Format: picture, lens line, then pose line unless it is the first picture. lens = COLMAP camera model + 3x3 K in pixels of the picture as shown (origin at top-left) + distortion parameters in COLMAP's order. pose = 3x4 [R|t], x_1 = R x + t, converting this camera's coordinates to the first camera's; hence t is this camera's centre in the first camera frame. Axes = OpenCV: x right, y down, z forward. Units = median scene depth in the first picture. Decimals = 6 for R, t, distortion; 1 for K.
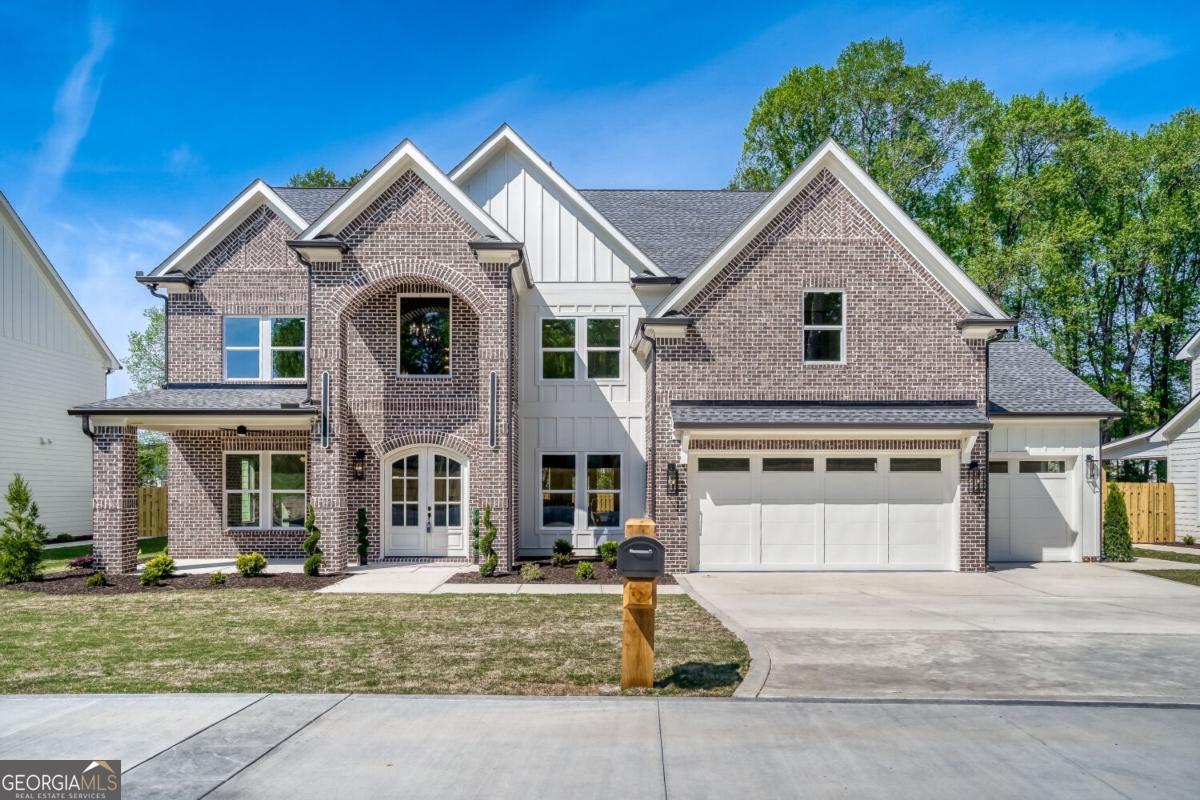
lens RADIAL K [[845.2, 0, 601.7], [0, 845.2, 418.4], [0, 0, 1]] dist [-0.006763, 0.001154]
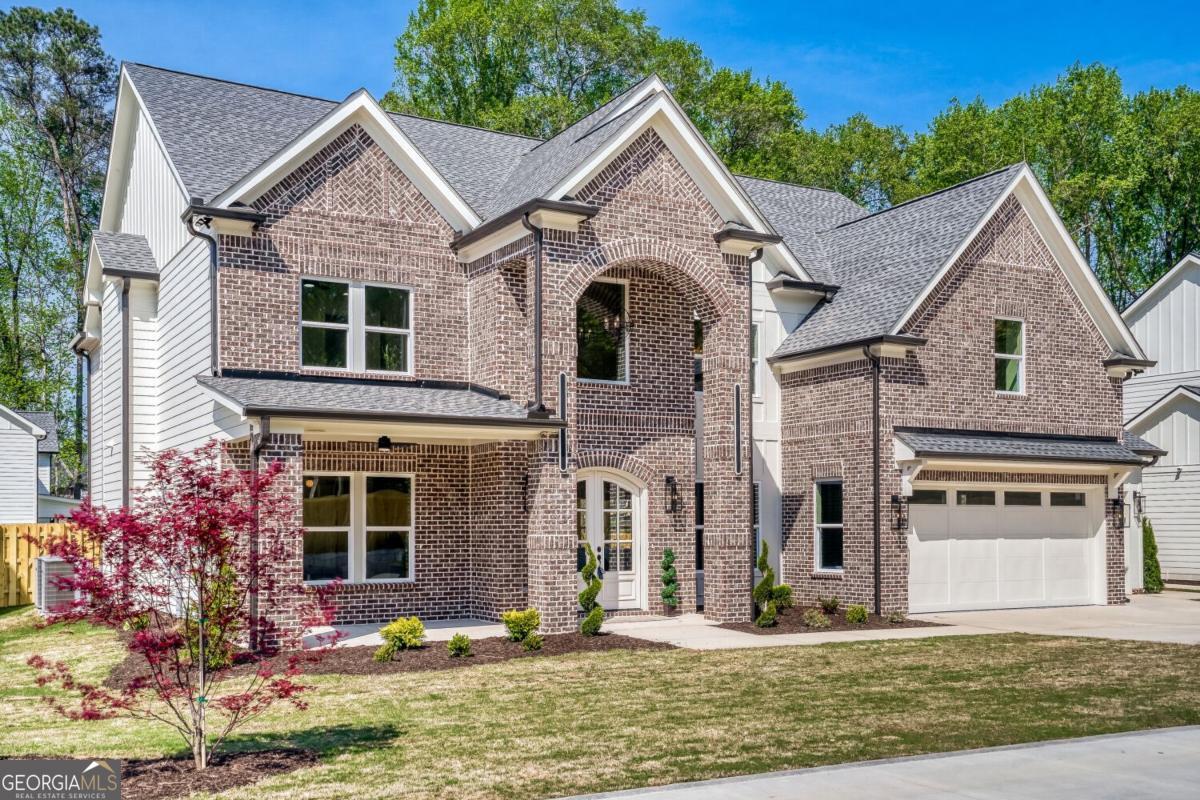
lens RADIAL K [[1162.7, 0, 600.0], [0, 1162.7, 413.4], [0, 0, 1]] dist [0.056174, 0.008563]
pose [[0.876607, 0.042580, 0.479320, -0.791093], [-0.035599, 0.999086, -0.023648, 0.006131], [-0.479889, 0.003667, 0.877322, 0.047632]]
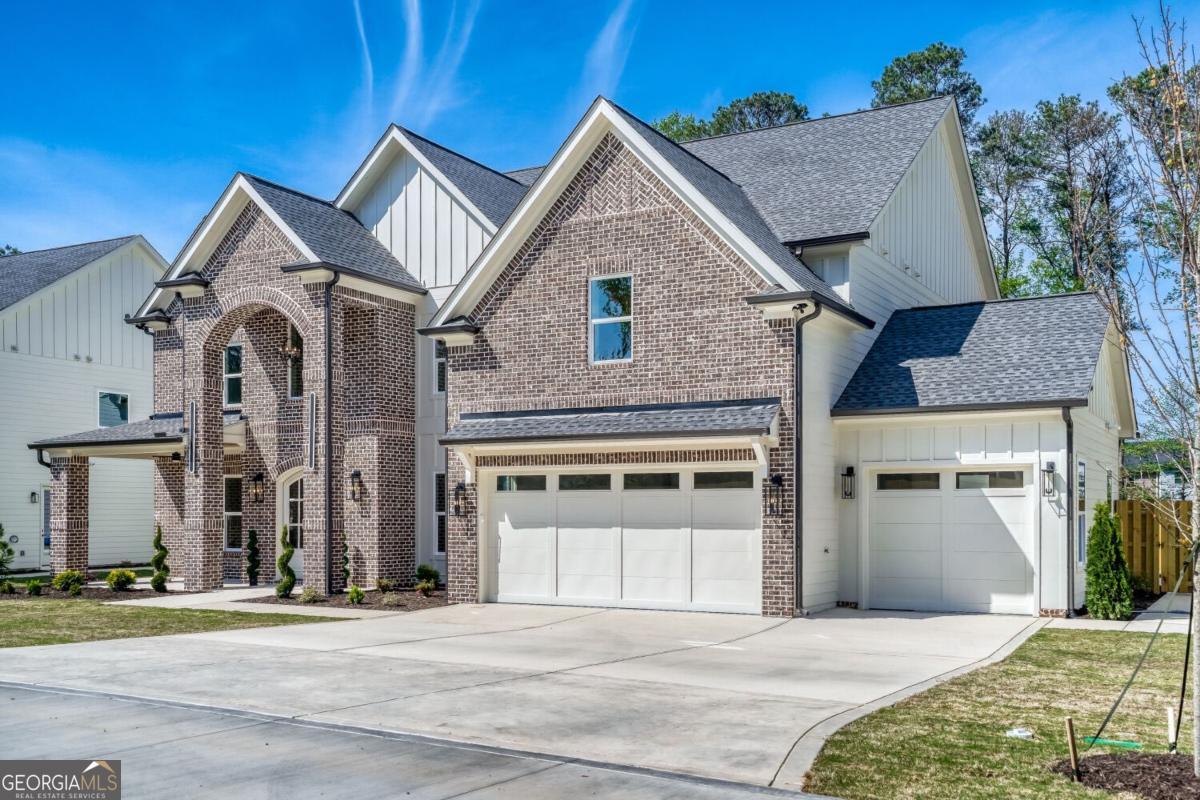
lens RADIAL K [[1158.3, 0, 600.0], [0, 1158.3, 400.0], [0, 0, 1]] dist [0.043238, 0.001195]
pose [[0.866228, -0.048011, -0.497337, 0.830898], [0.041793, 0.998847, -0.023633, -0.000316], [0.497898, -0.000313, 0.867236, -0.015867]]
